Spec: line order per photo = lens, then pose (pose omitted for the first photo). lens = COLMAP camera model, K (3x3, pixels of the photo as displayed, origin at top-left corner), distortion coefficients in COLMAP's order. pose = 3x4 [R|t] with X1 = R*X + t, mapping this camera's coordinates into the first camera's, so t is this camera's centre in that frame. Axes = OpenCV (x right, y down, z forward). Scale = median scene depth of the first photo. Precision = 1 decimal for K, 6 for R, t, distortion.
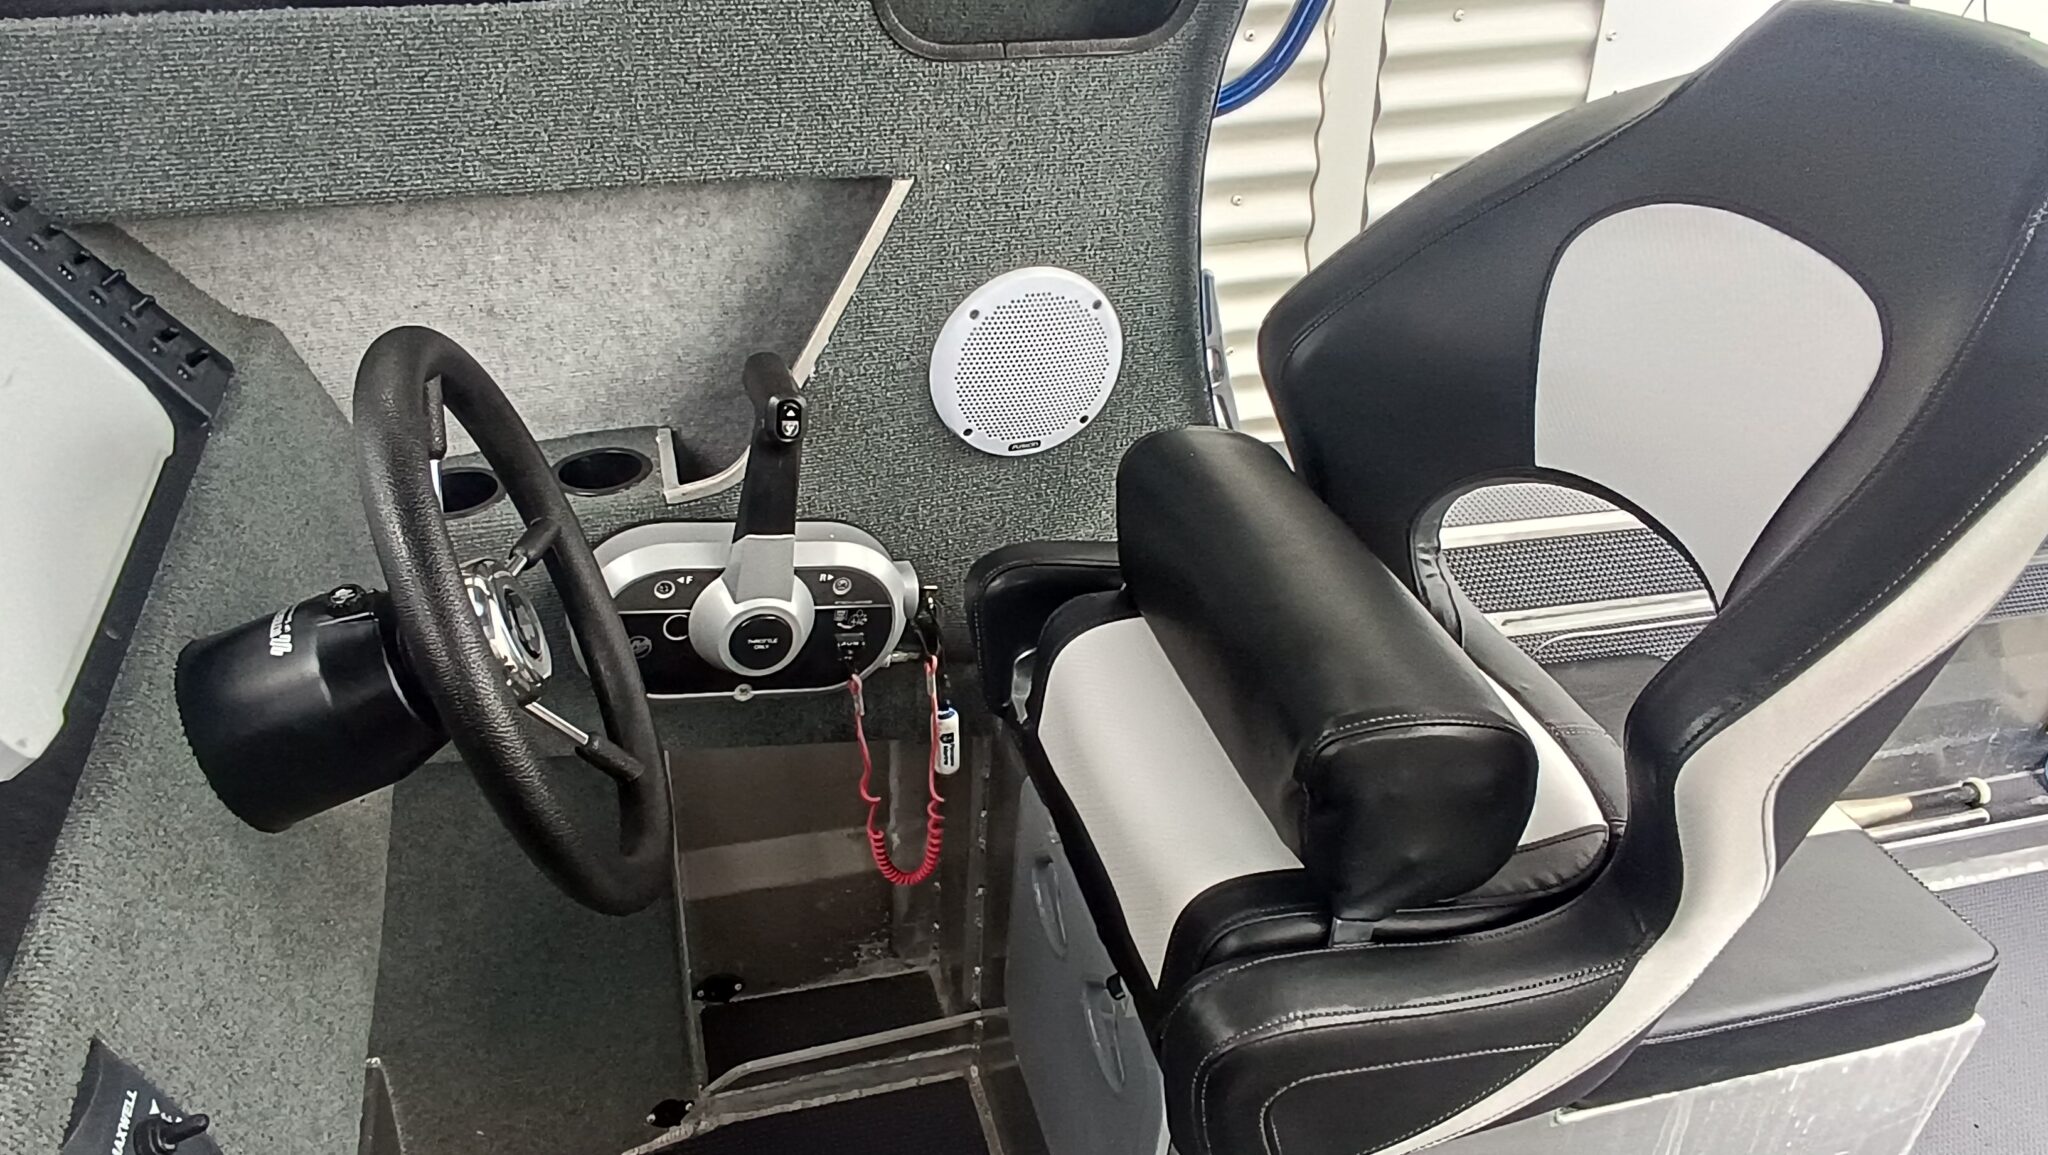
lens RADIAL K [[1438.7, 0, 1027.7], [0, 1438.7, 579.6], [0, 0, 1]] dist [-0.006505, 0.006107]
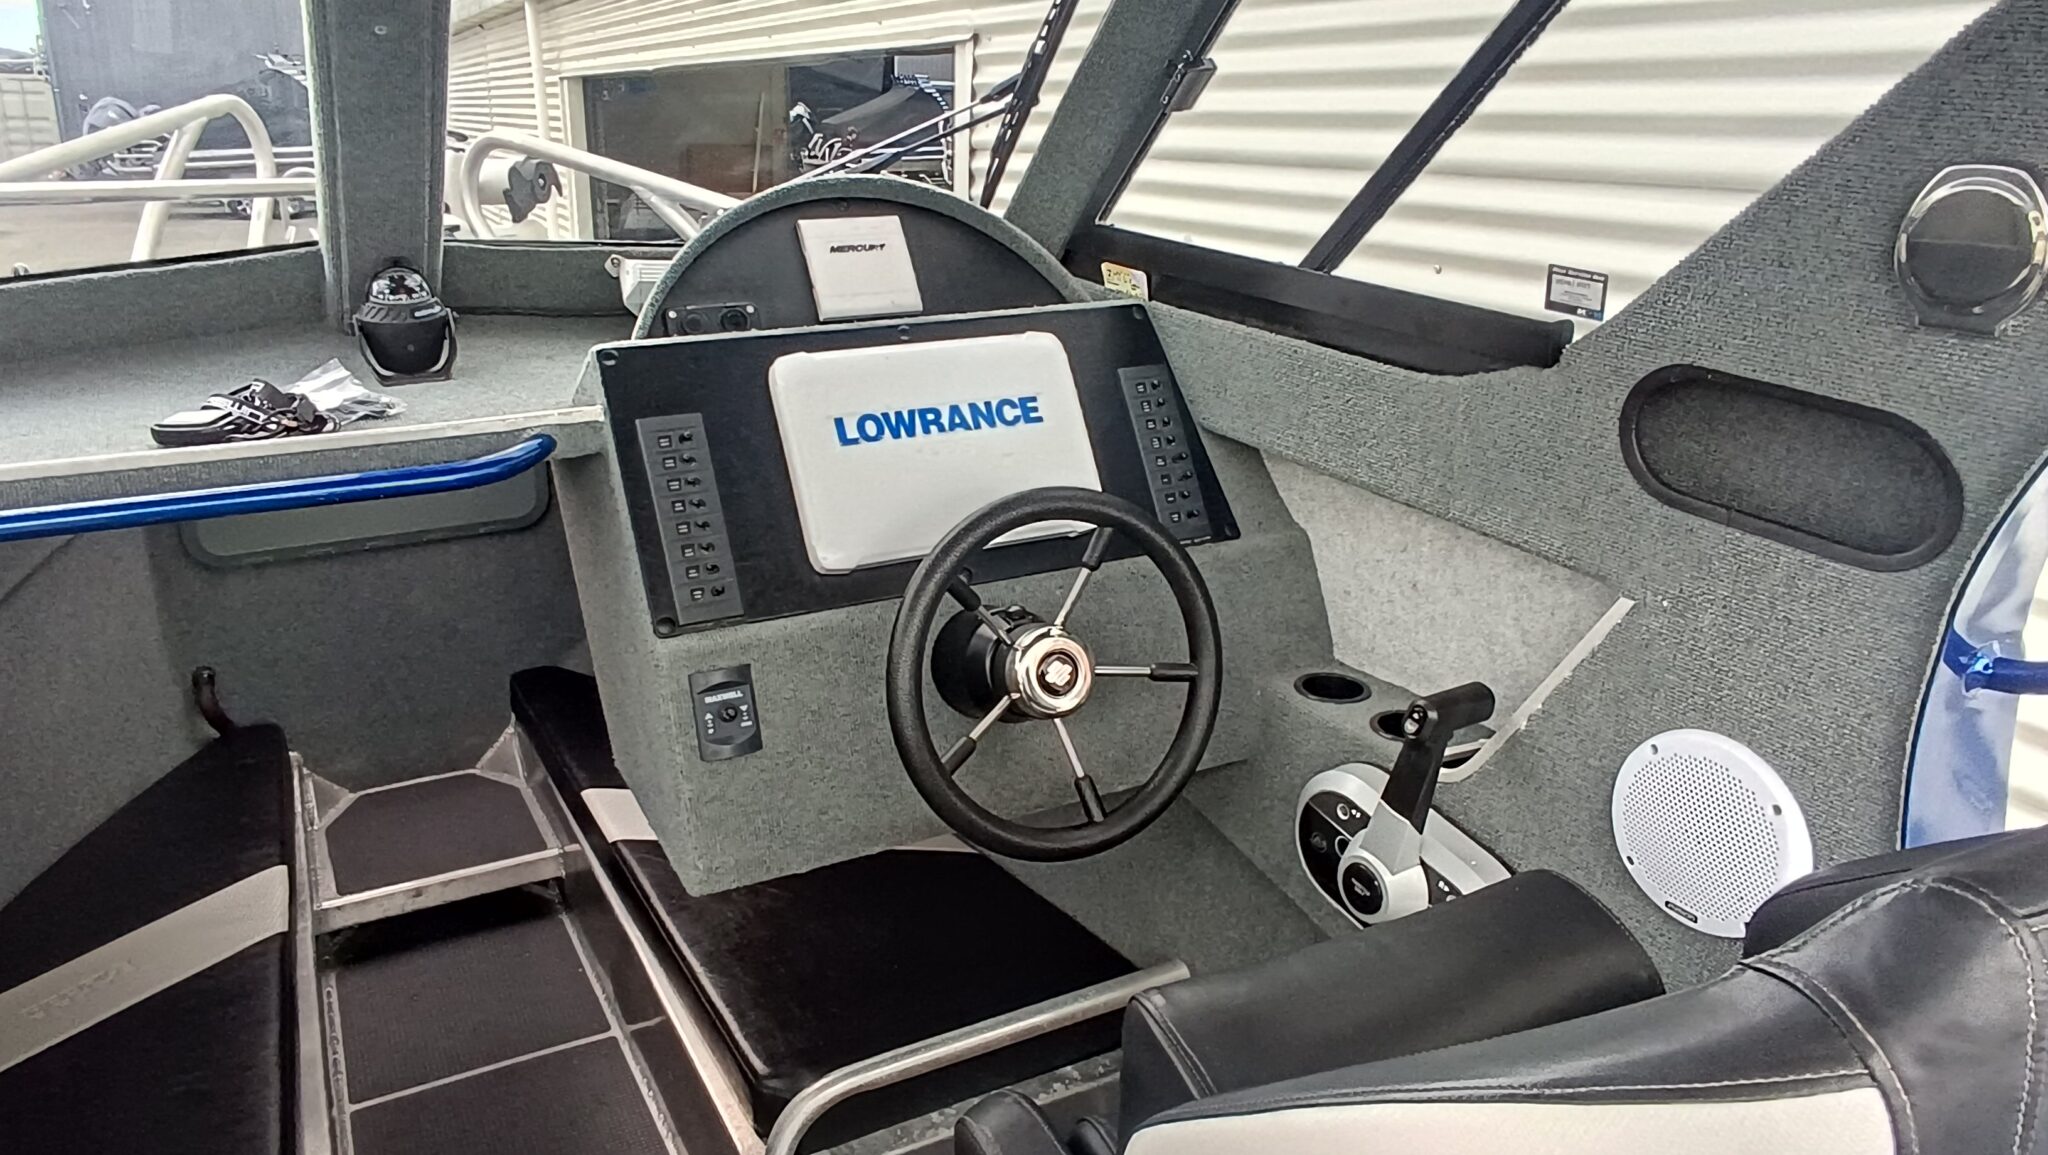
lens RADIAL K [[1438.7, 0, 1001.6], [0, 1438.7, 579.1], [0, 0, 1]] dist [-0.006505, 0.006107]
pose [[0.214254, 0.323170, -0.921768, 0.756683], [-0.547782, 0.821073, 0.160541, -0.193274], [0.808721, 0.470531, 0.352945, 0.216835]]
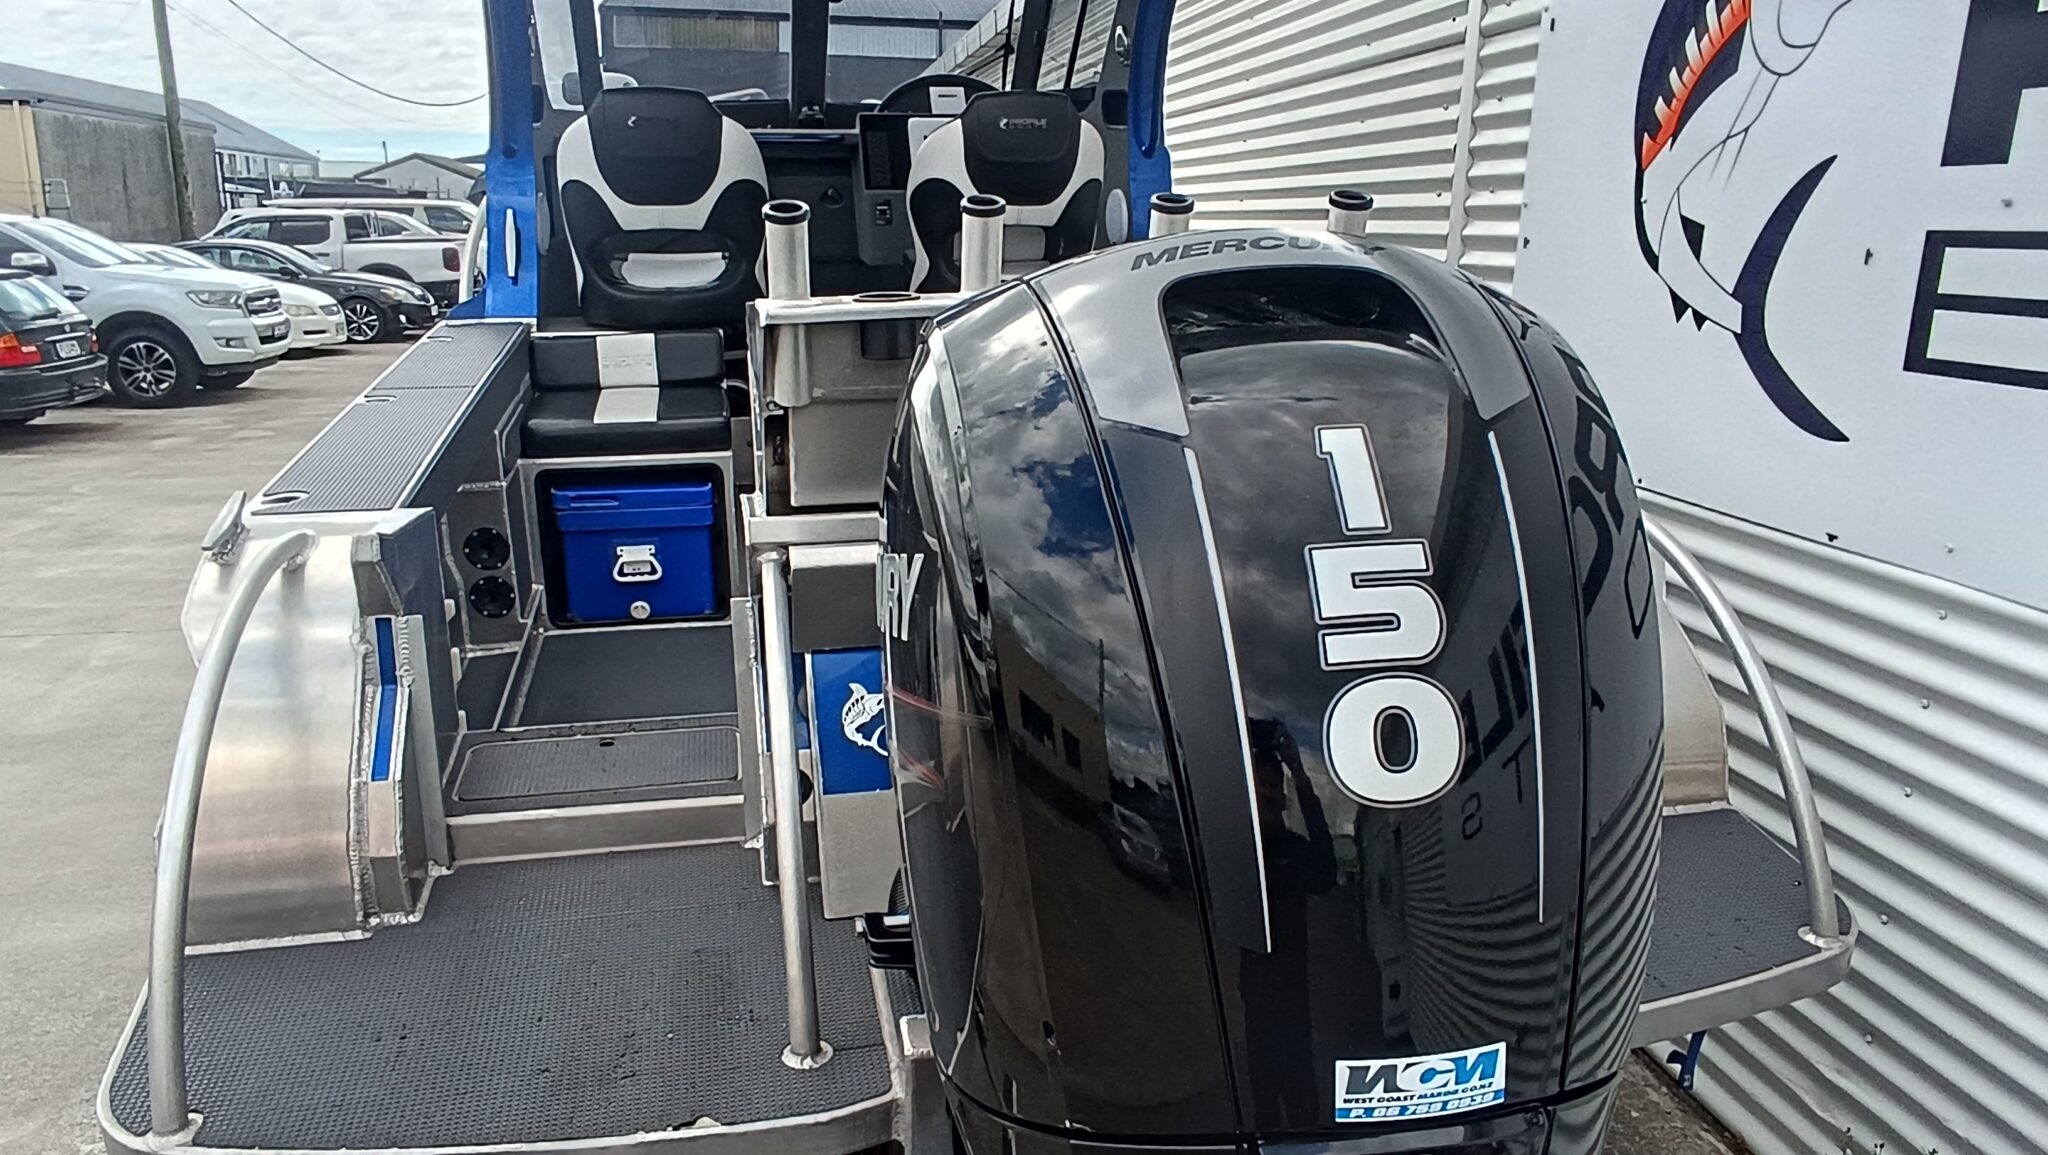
lens RADIAL K [[1438.7, 0, 1012.1], [0, 1438.7, 583.5], [0, 0, 1]] dist [-0.006505, 0.006107]
pose [[-0.066599, 0.262729, -0.962568, 3.869533], [-0.555184, 0.791821, 0.254537, -0.201093], [0.829057, 0.551355, 0.093128, 1.009892]]
